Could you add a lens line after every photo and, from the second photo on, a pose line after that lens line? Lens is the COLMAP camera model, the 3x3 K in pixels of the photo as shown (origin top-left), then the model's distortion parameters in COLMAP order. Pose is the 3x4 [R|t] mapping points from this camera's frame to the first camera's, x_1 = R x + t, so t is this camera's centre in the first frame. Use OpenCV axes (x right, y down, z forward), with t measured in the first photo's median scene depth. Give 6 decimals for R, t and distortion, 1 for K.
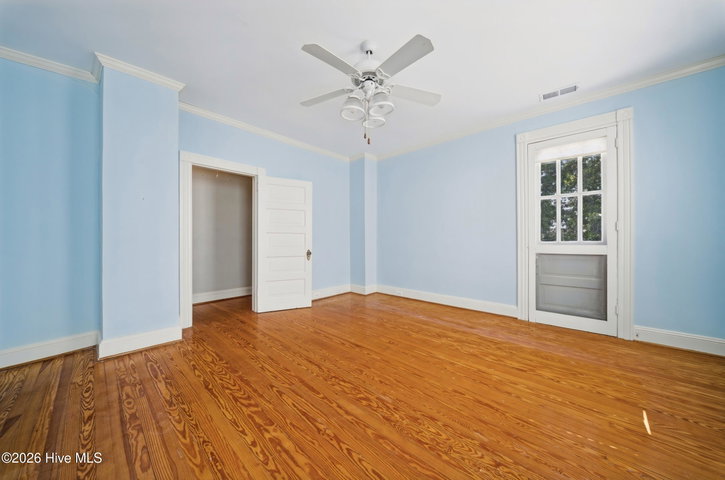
lens RADIAL K [[253.3, 0, 361.5], [0, 253.3, 239.0], [0, 0, 1]] dist [0.010444, -0.005576]
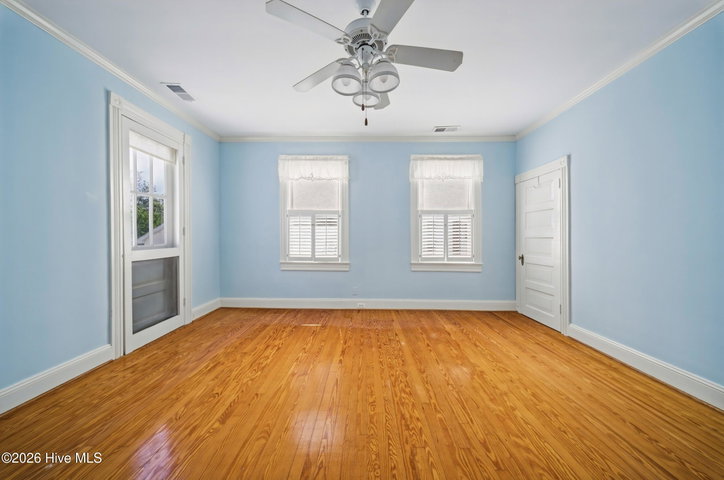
lens RADIAL K [[253.0, 0, 361.0], [0, 253.0, 239.0], [0, 0, 1]] dist [0.010444, -0.005576]
pose [[-0.673029, 0.000551, 0.739616, -0.537482], [0.011262, 0.999891, 0.009504, -0.020929], [-0.739531, 0.014726, -0.672962, 1.512249]]
